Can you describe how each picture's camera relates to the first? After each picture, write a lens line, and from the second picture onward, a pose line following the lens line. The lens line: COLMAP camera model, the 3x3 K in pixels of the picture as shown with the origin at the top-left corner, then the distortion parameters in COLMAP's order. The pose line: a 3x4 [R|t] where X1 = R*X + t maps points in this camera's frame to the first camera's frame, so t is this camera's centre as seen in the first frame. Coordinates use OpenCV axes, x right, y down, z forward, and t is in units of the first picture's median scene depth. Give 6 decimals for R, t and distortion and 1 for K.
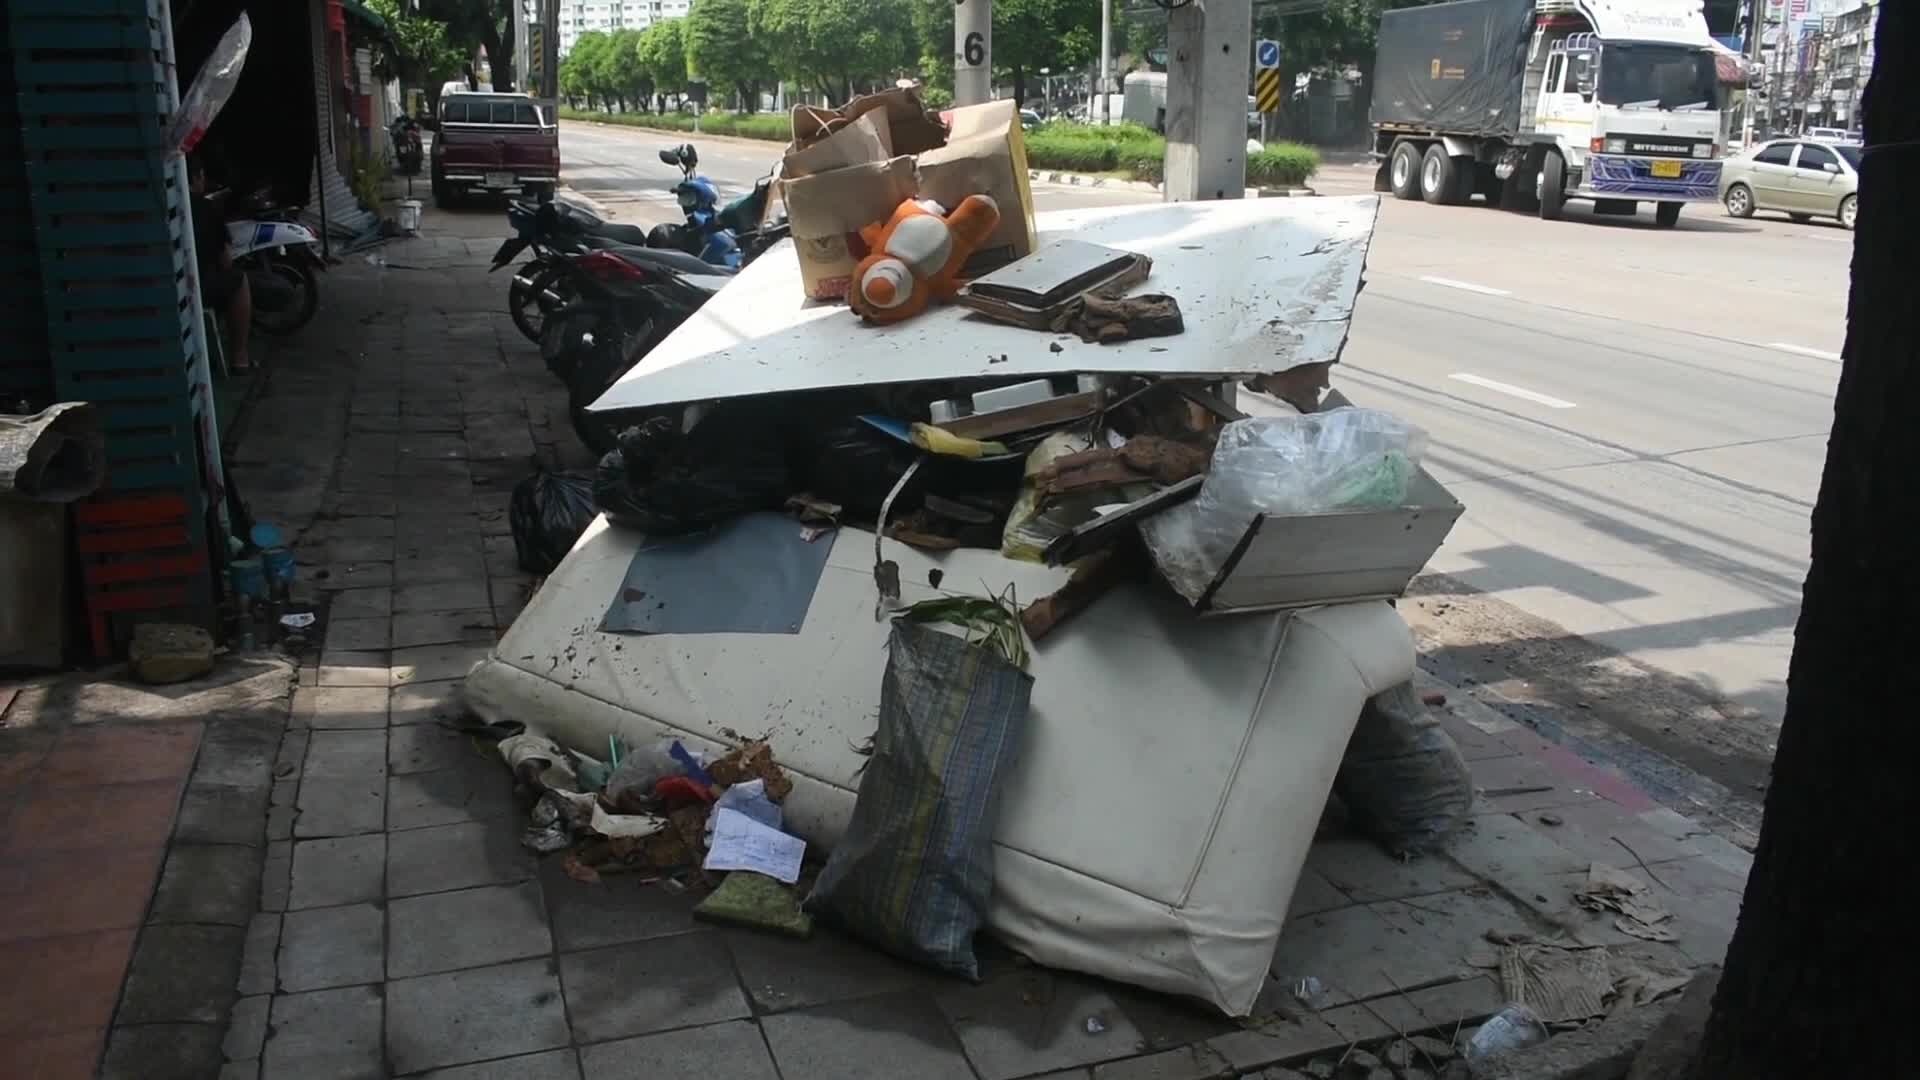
lens RADIAL K [[1531.9, 0, 961.8], [0, 1531.9, 541.2], [0, 0, 1]] dist [-0.084420, 0.006730]
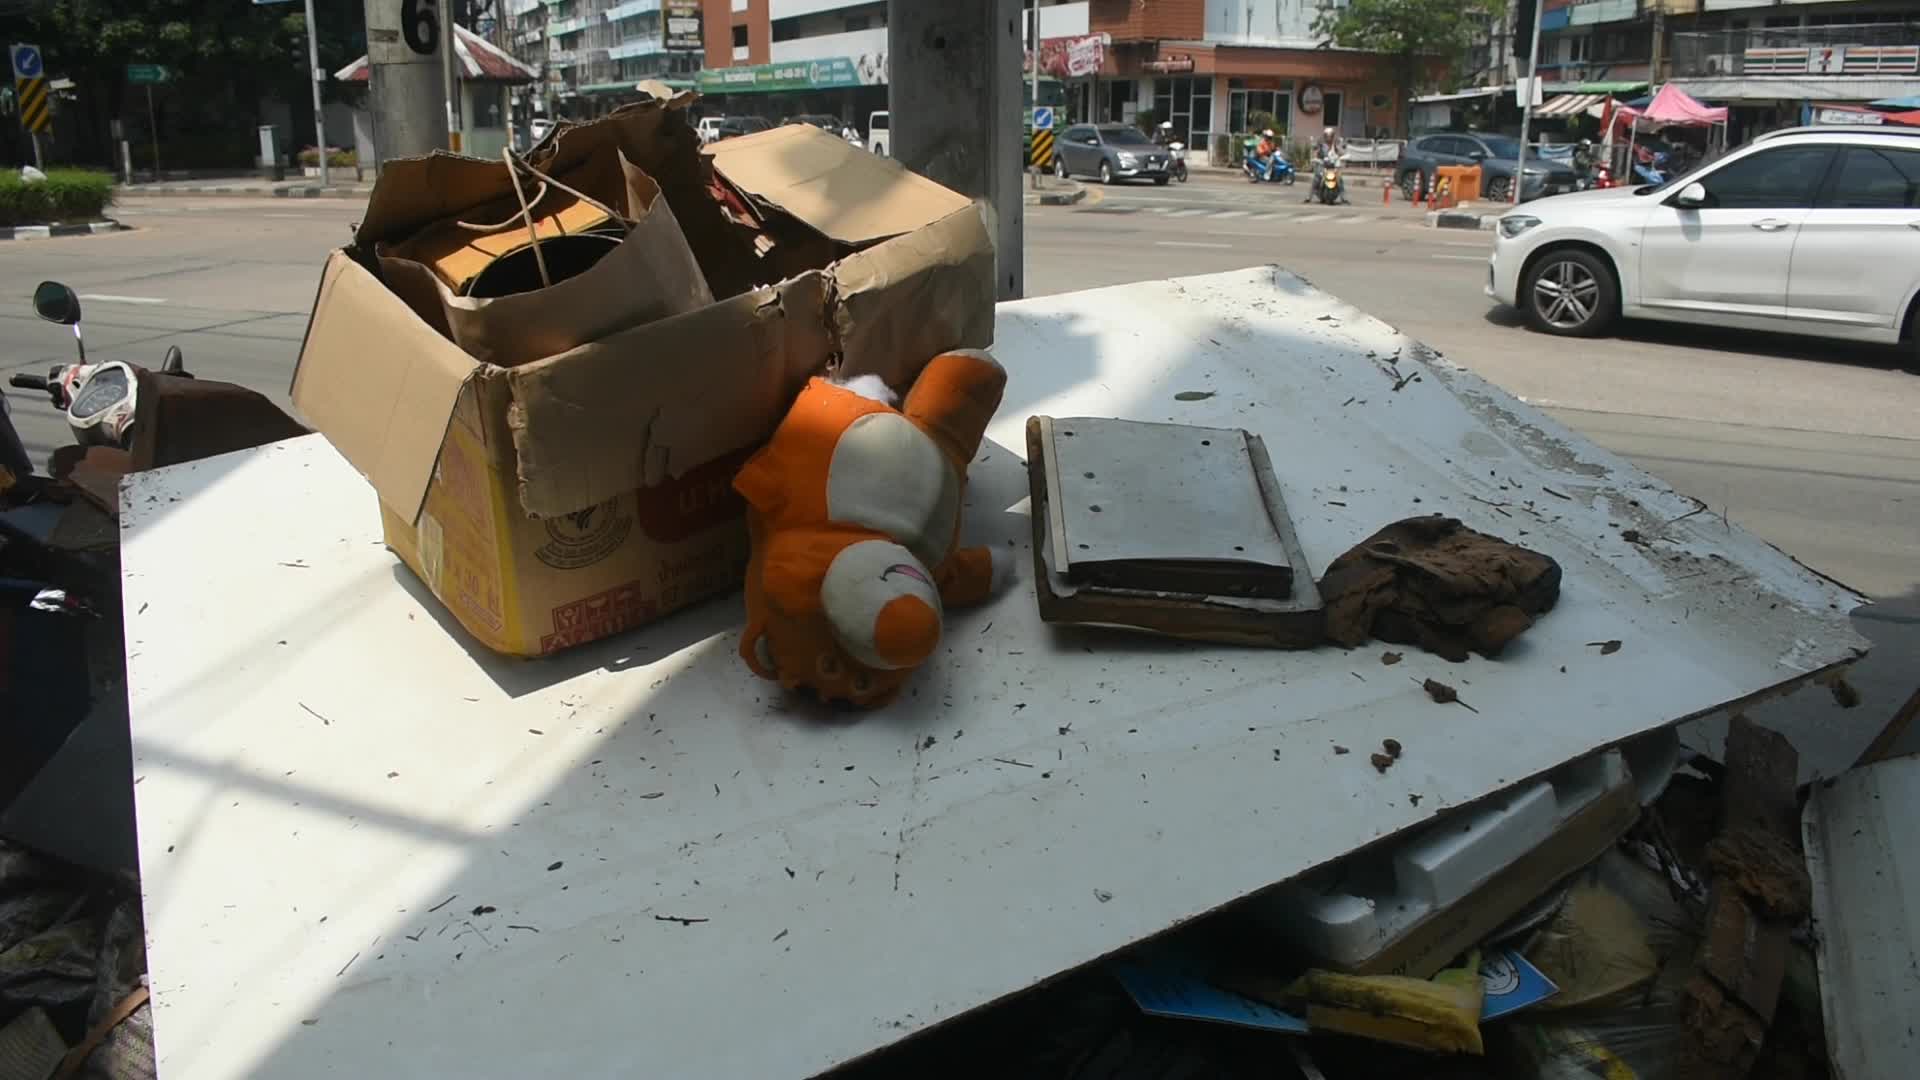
lens RADIAL K [[1531.9, 0, 959.0], [0, 1531.9, 541.3], [0, 0, 1]] dist [-0.084420, 0.006730]
pose [[0.699292, -0.201632, 0.685810, -0.042881], [0.202474, 0.975974, 0.080487, -0.030452], [-0.685562, 0.082575, 0.723316, 0.100910]]
